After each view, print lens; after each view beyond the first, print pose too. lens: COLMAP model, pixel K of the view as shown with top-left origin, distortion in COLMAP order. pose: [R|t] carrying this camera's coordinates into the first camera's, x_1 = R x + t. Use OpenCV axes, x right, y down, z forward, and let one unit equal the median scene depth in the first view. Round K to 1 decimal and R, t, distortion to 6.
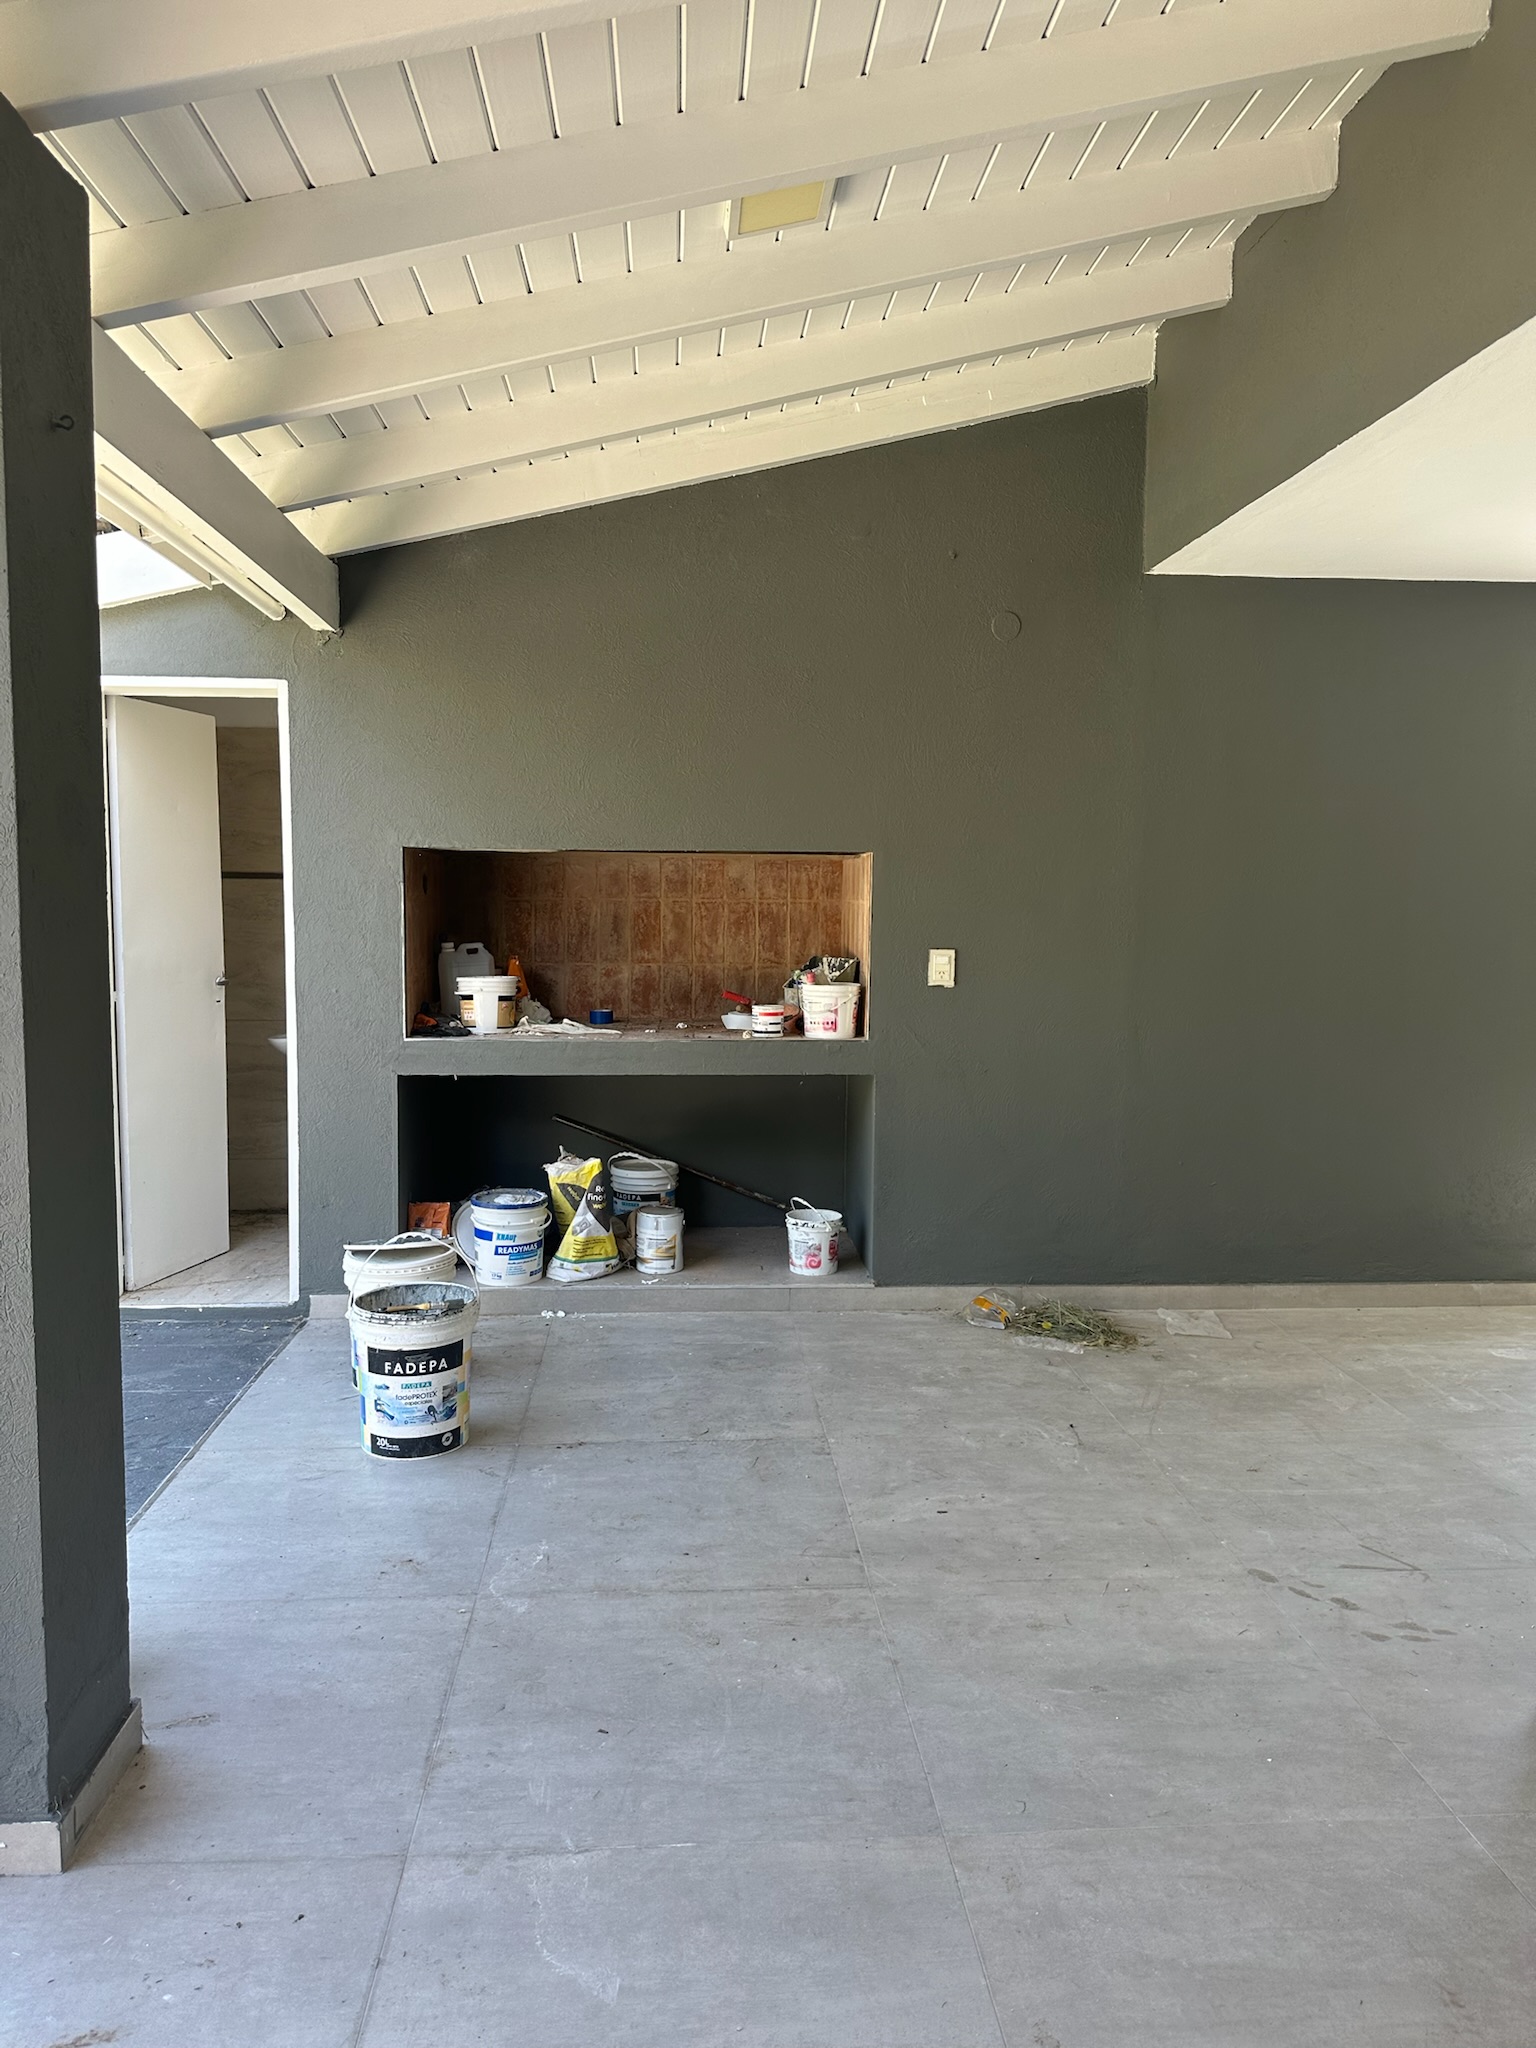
lens RADIAL K [[1414.8, 0, 768.1], [0, 1414.8, 1005.9], [0, 0, 1]] dist [0.020943, -0.008910]
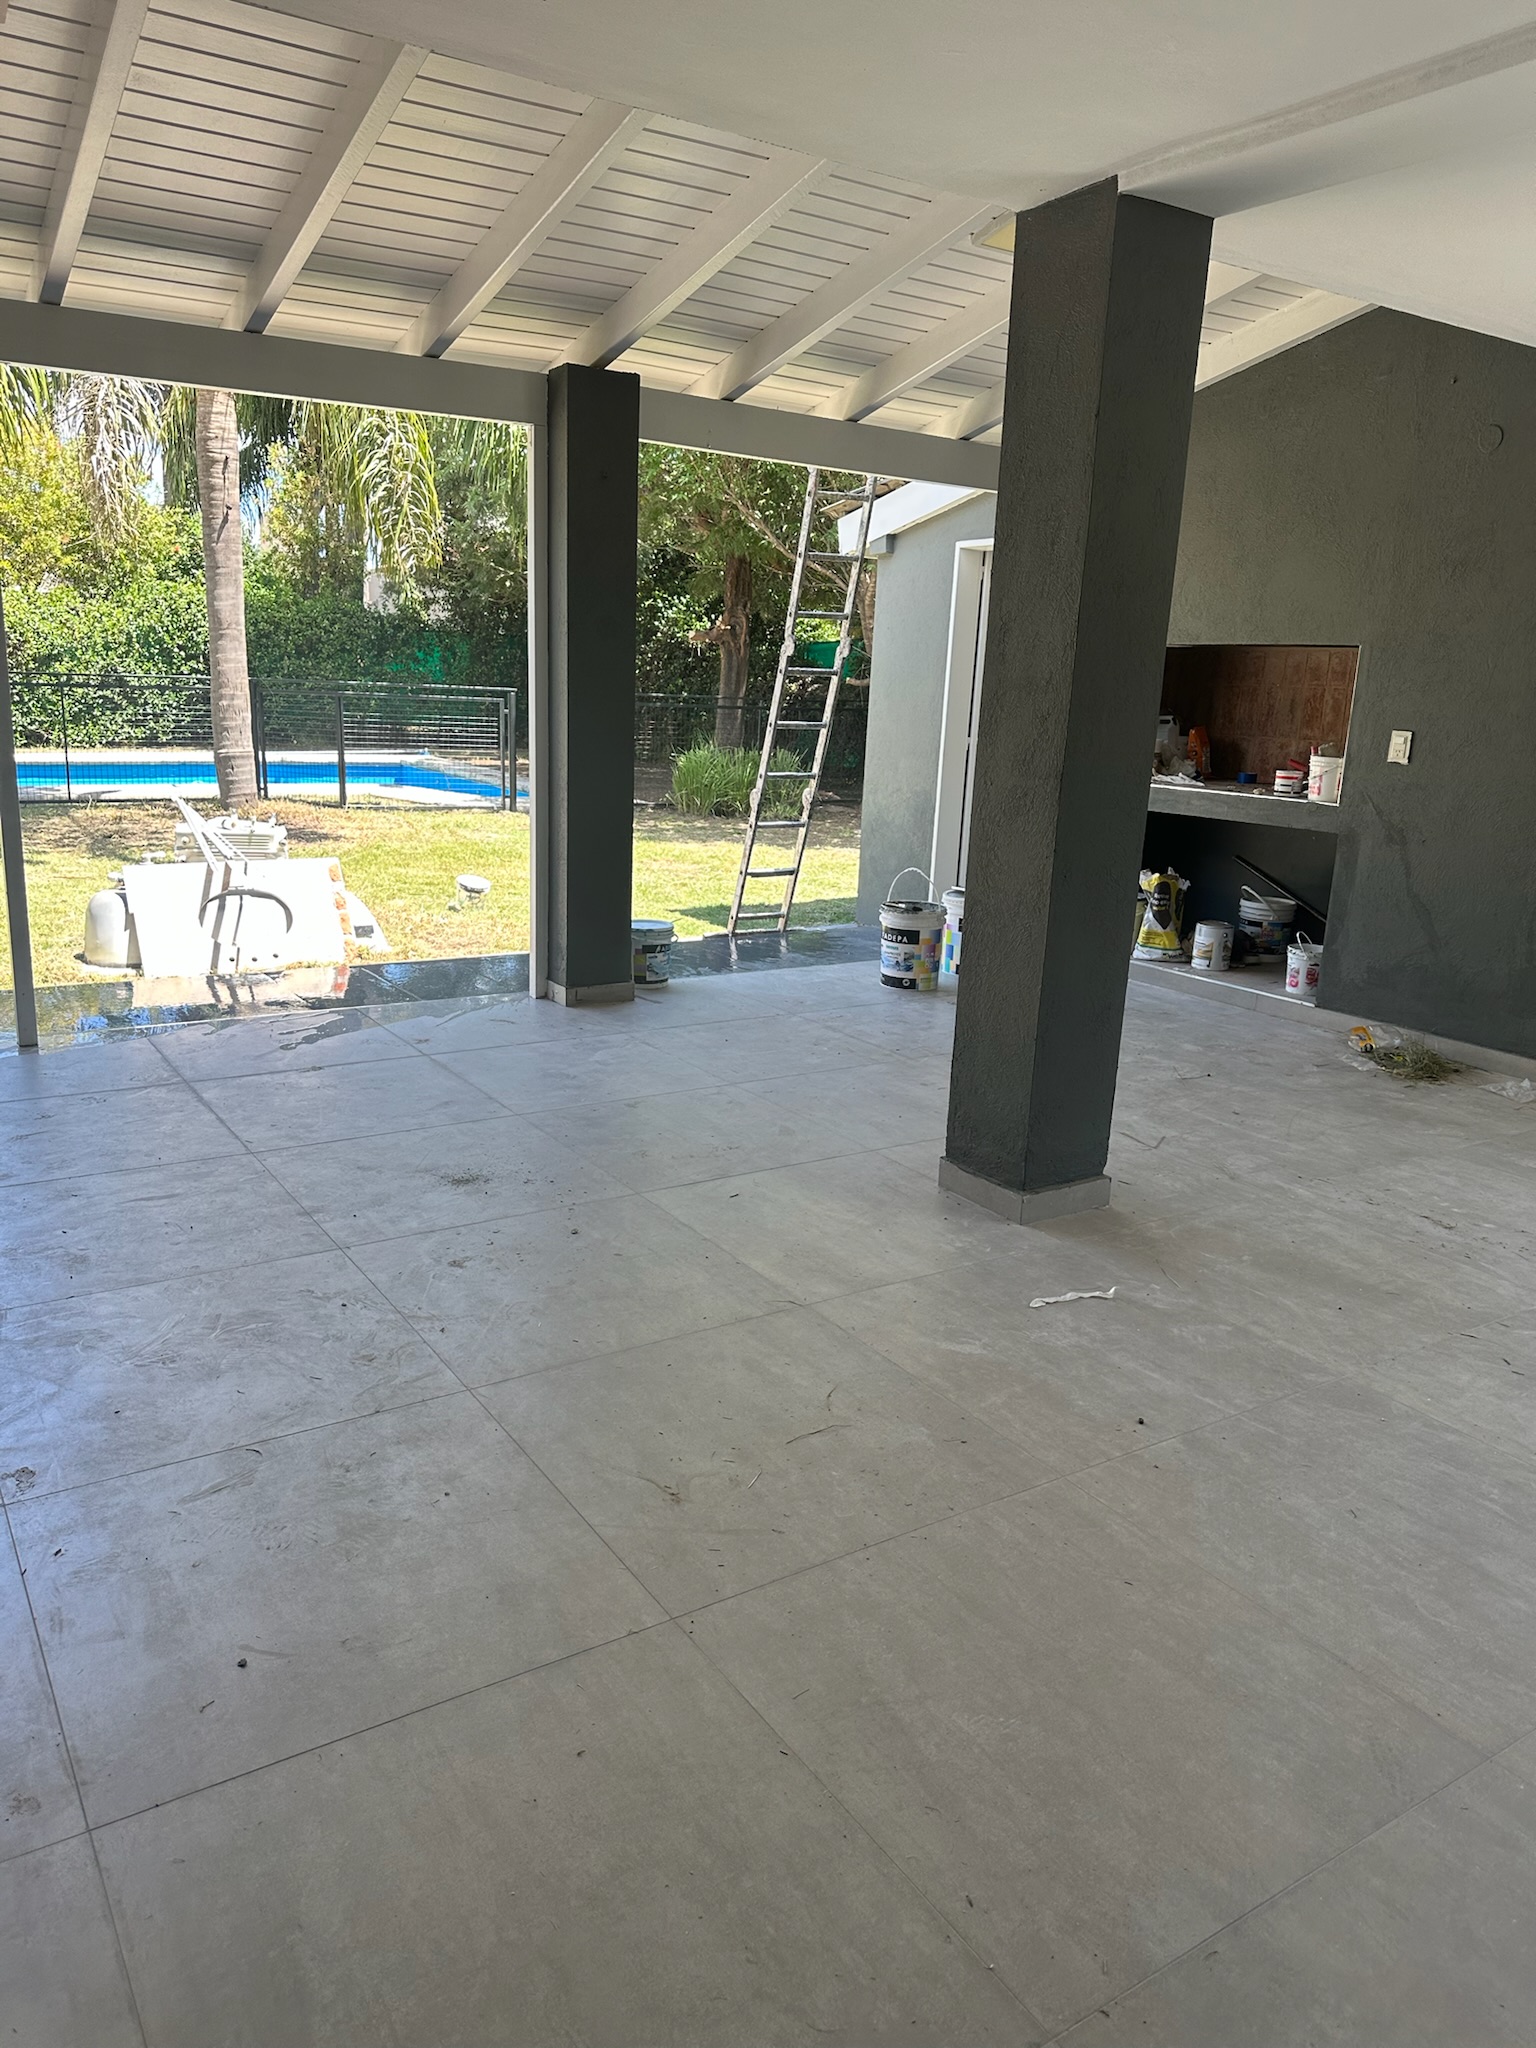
lens RADIAL K [[1414.8, 0, 768.1], [0, 1414.8, 1035.0], [0, 0, 1]] dist [0.020943, -0.008910]
pose [[0.501350, 0.223830, -0.835792, 0.970818], [-0.097174, 0.974415, 0.202664, 0.019158], [0.859771, -0.020388, 0.510273, -0.053338]]
